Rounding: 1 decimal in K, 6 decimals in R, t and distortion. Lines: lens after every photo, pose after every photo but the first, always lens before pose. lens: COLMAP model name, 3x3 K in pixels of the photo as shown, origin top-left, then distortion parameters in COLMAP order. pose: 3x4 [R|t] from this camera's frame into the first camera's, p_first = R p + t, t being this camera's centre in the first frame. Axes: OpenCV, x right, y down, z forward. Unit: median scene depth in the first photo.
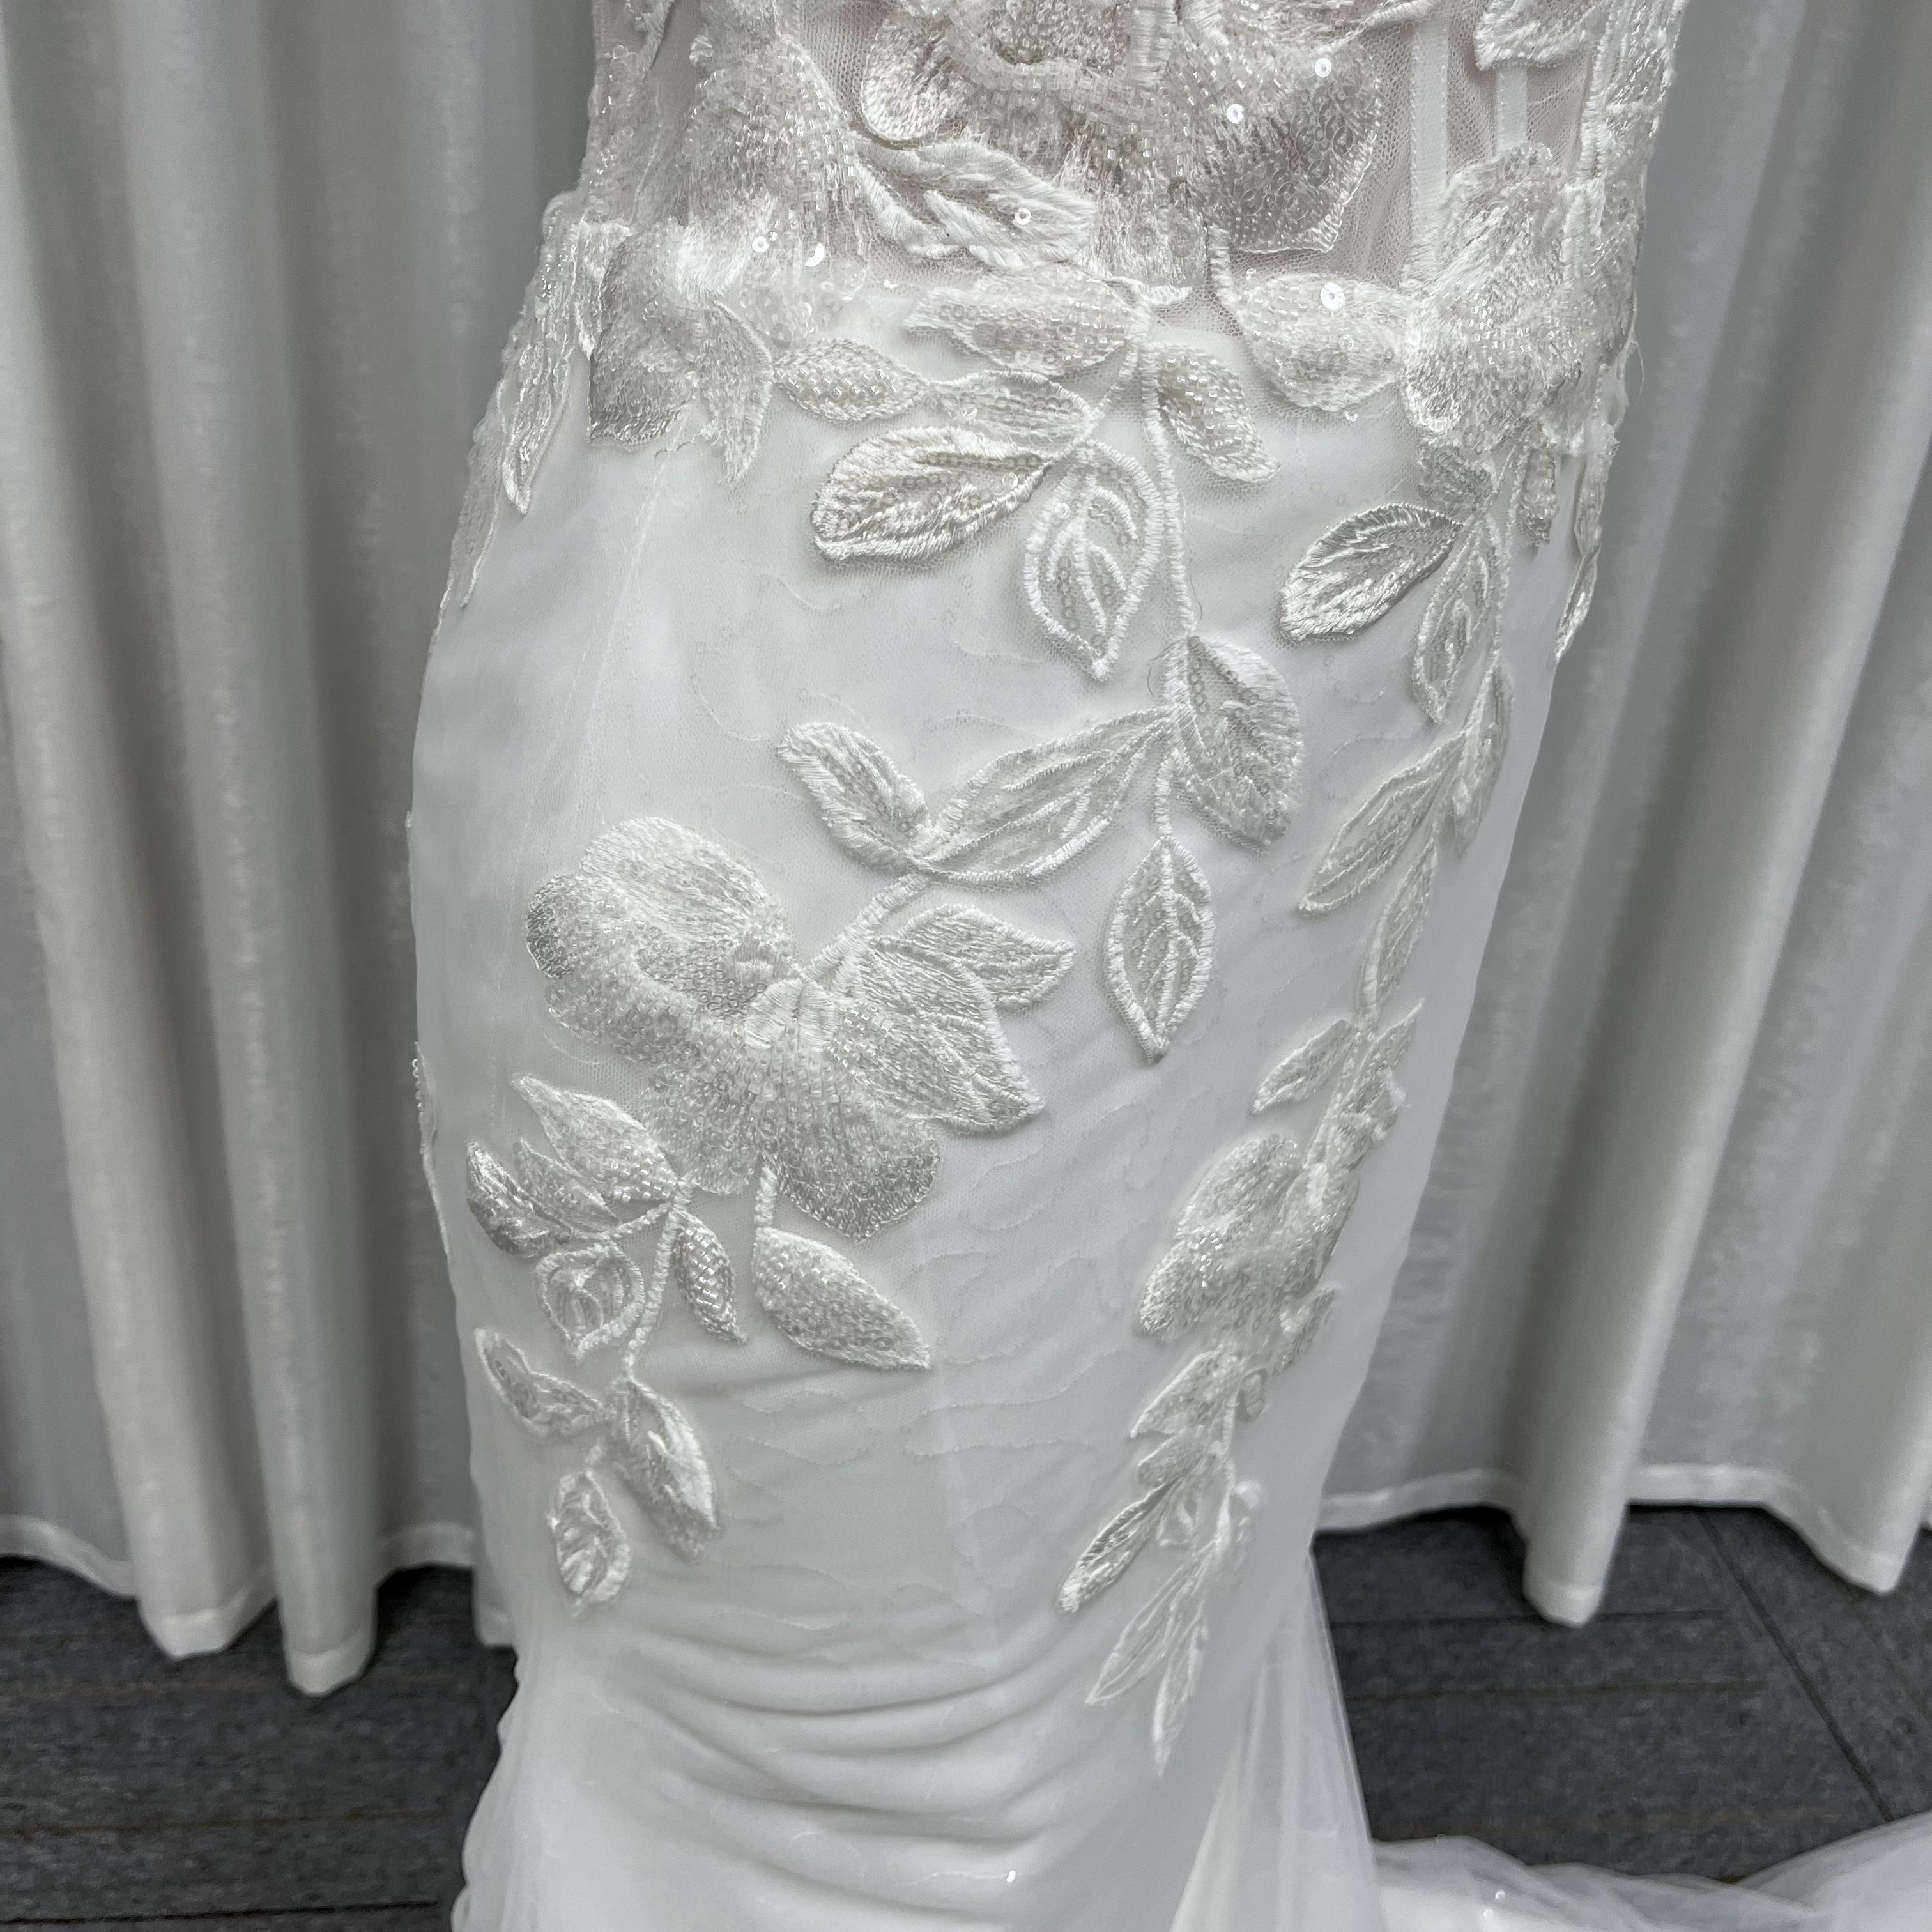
lens RADIAL K [[1974.4, 0, 938.6], [0, 1974.4, 919.8], [0, 0, 1]] dist [0.029976, 0.000000]
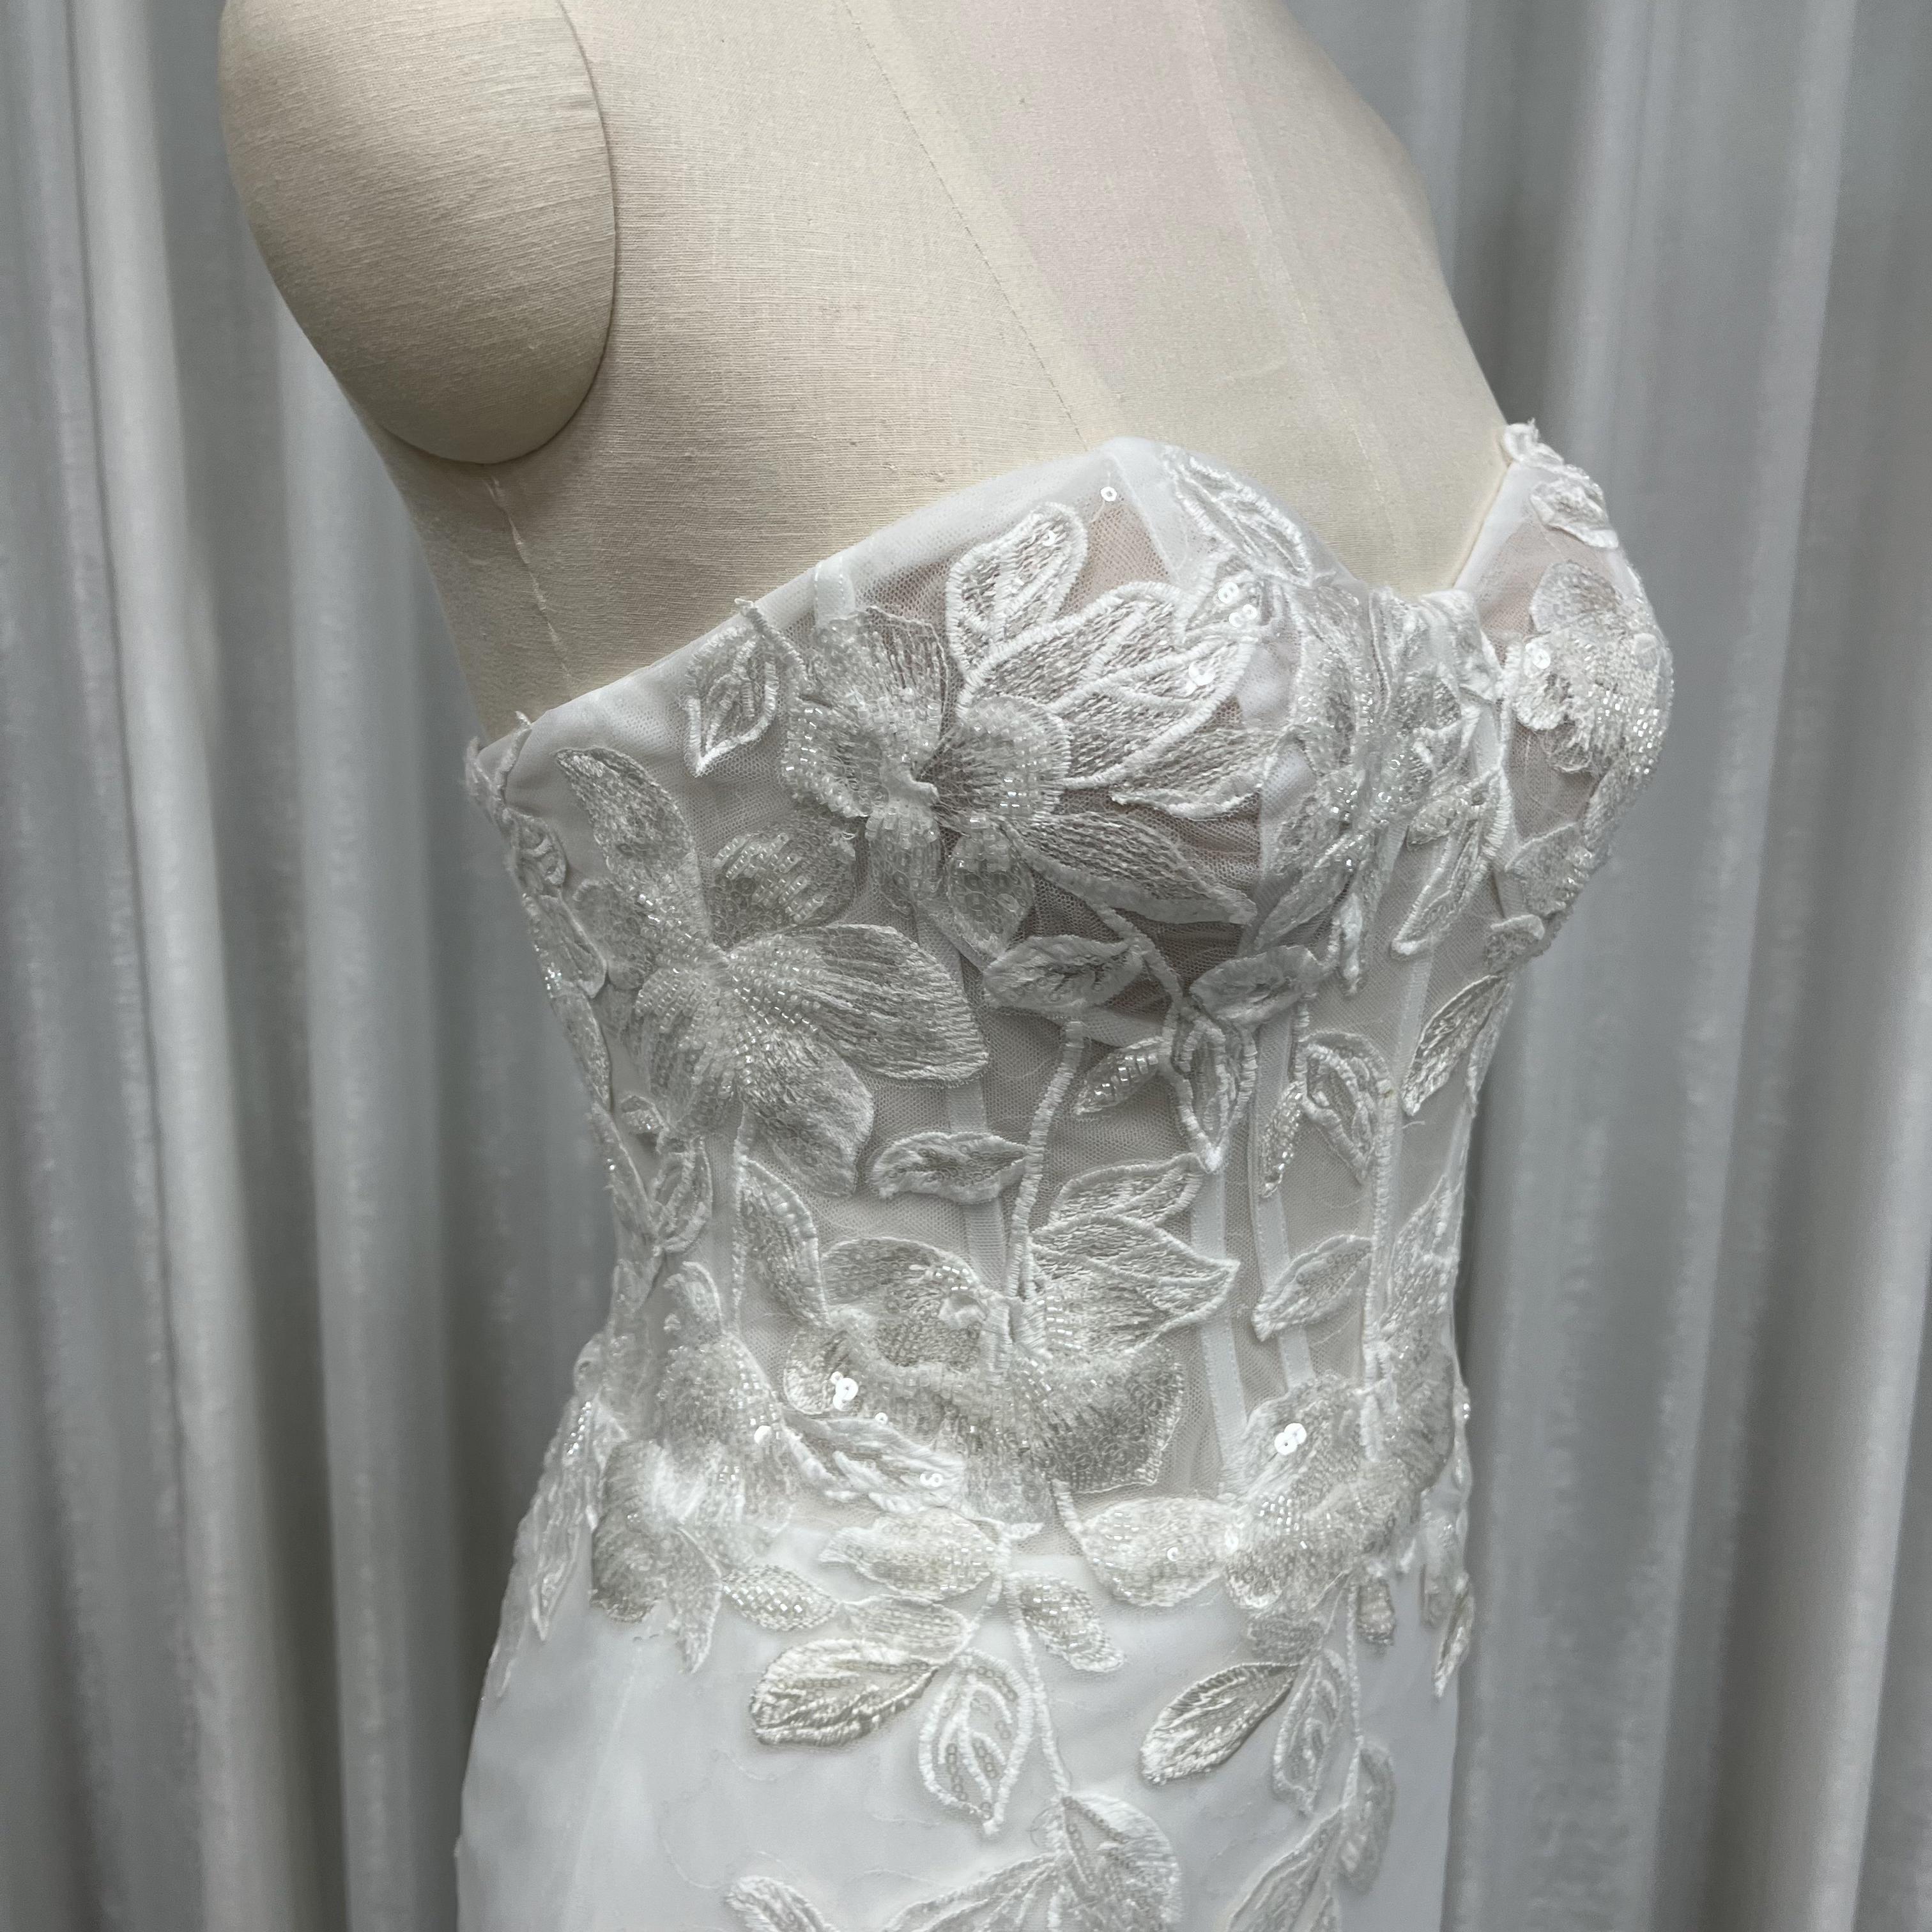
lens RADIAL K [[1974.4, 0, 958.8], [0, 1974.4, 911.4], [0, 0, 1]] dist [0.029976, 0.000000]
pose [[0.996307, -0.041458, -0.075188, 0.178220], [0.020706, 0.965870, -0.258199, -0.356489], [0.083326, 0.255688, 0.963162, -0.315961]]
